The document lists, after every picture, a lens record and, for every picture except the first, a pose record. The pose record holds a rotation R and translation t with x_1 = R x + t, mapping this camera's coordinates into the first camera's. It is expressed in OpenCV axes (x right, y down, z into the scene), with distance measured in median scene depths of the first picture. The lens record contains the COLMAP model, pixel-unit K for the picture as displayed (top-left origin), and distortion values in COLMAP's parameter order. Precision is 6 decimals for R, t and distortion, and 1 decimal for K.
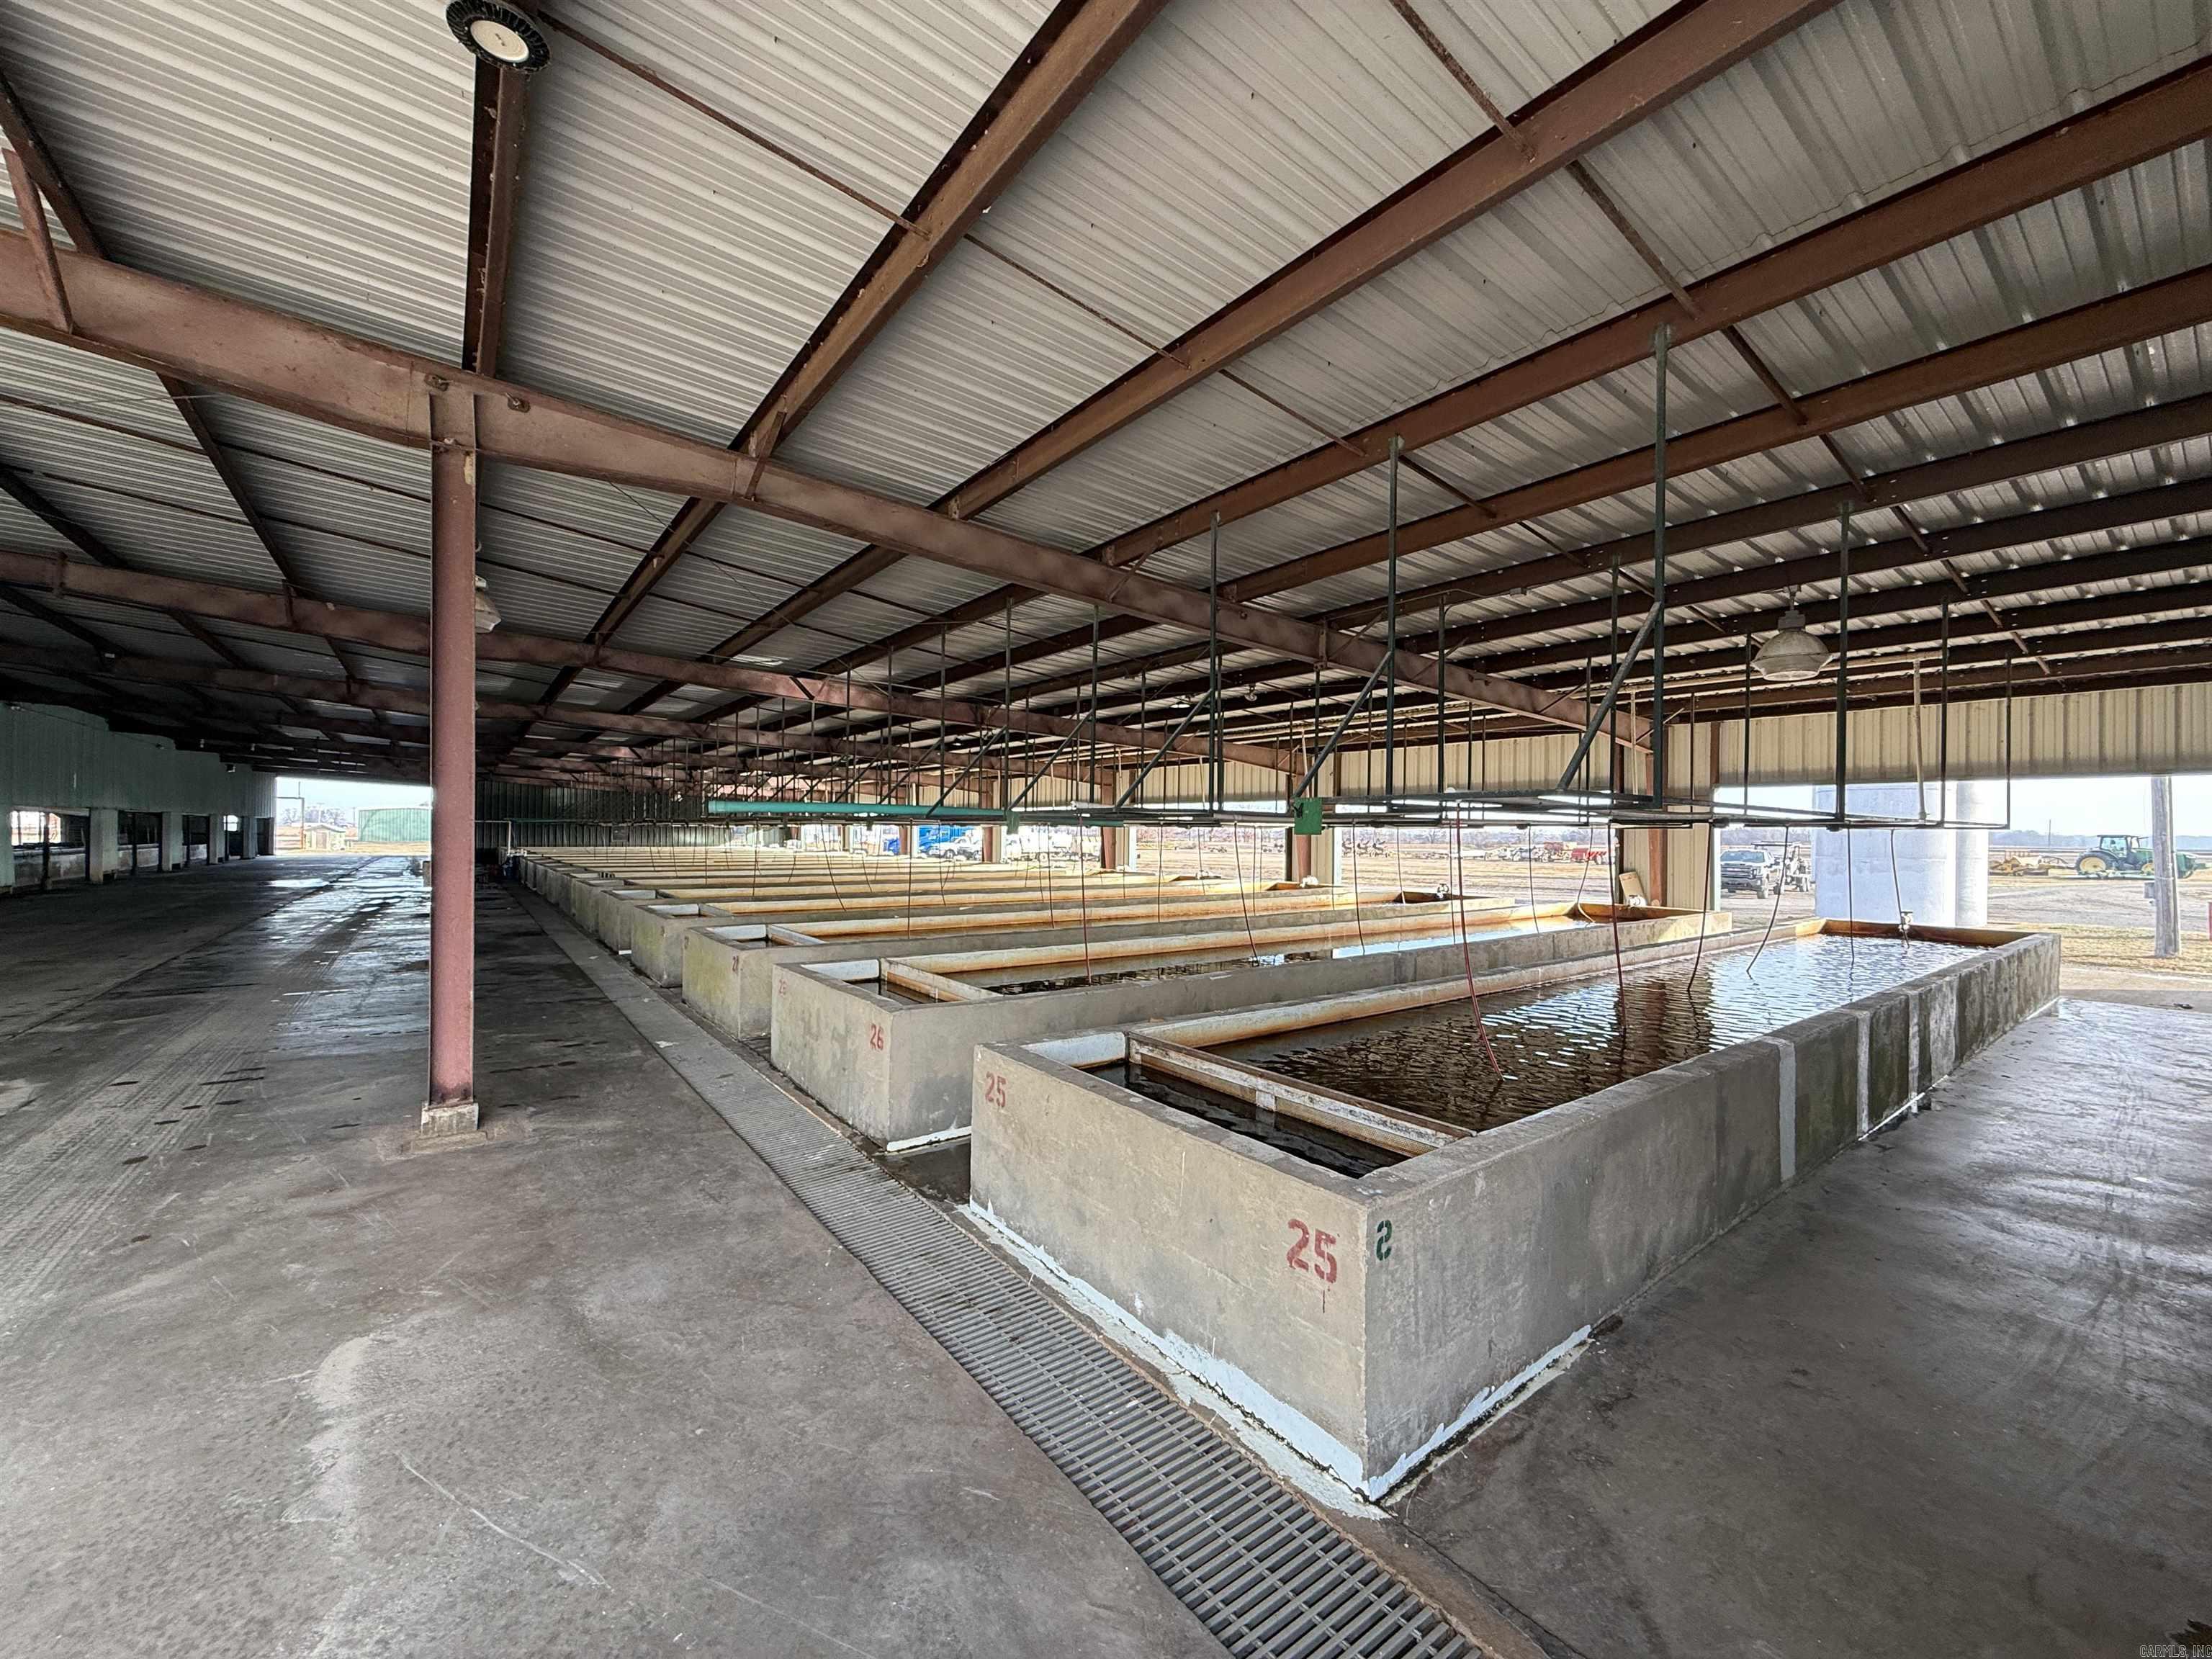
lens RADIAL K [[890.4, 0, 1094.1], [0, 890.4, 839.6], [0, 0, 1]] dist [0.002379, -0.000275]
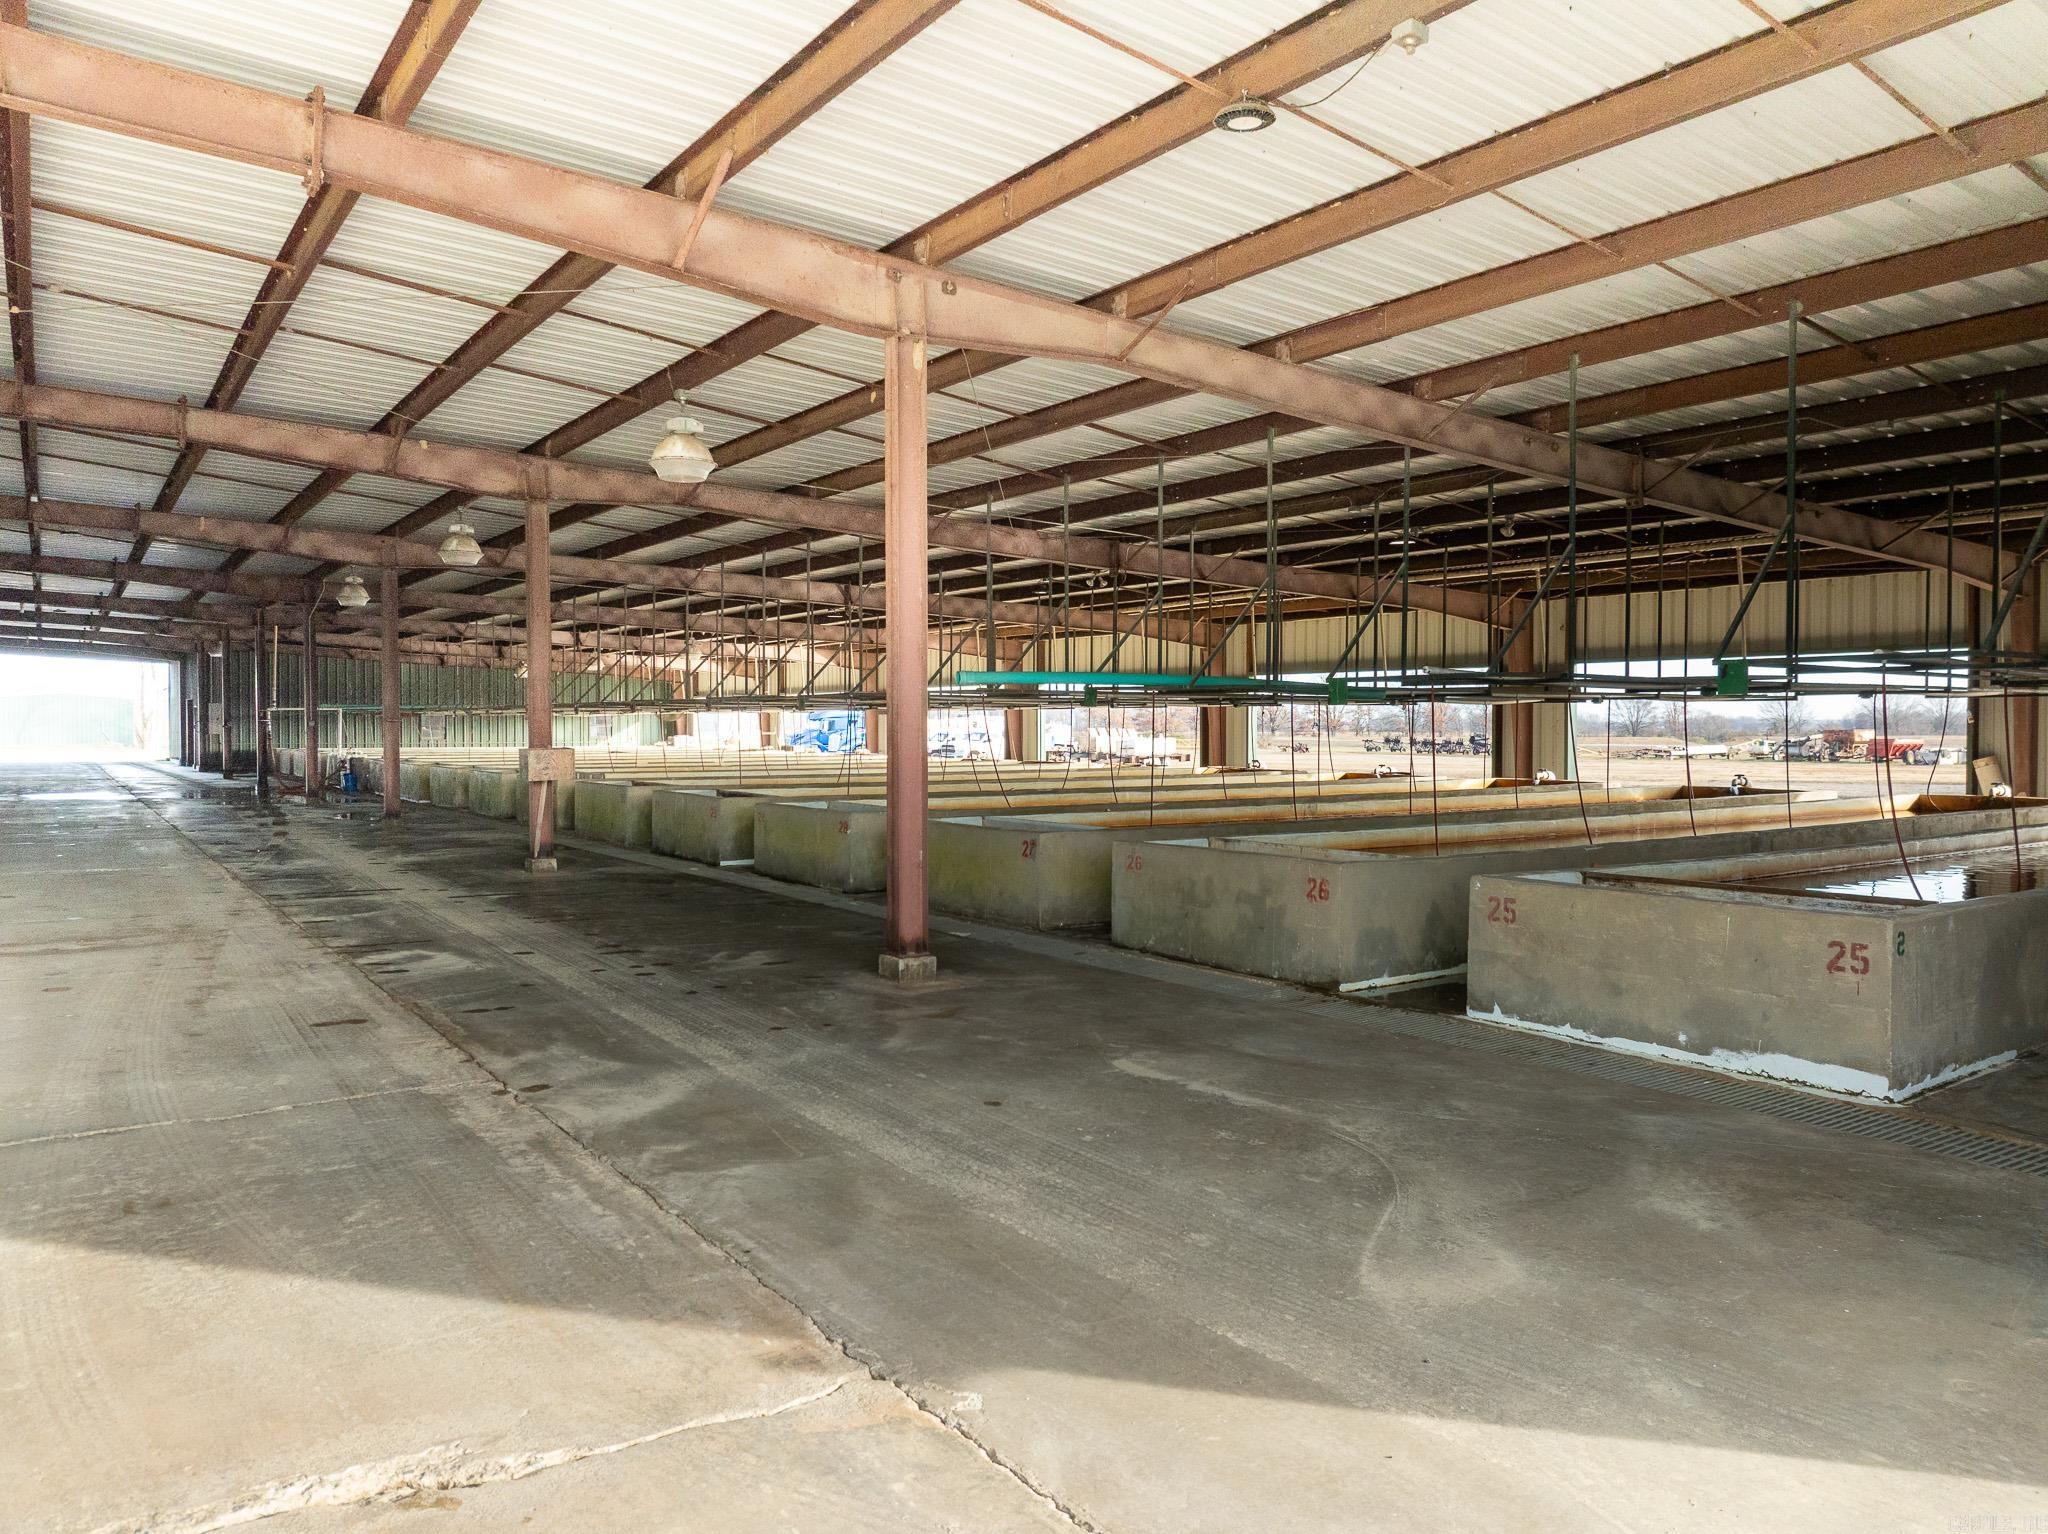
lens RADIAL K [[1462.6, 0, 1024.0], [0, 1462.6, 767.0], [0, 0, 1]] dist [-0.042171, 0.004537]
pose [[0.999432, -0.008614, -0.032573, -0.526828], [0.009332, 0.999715, 0.021955, 0.034675], [0.032375, -0.022246, 0.999228, -0.730217]]
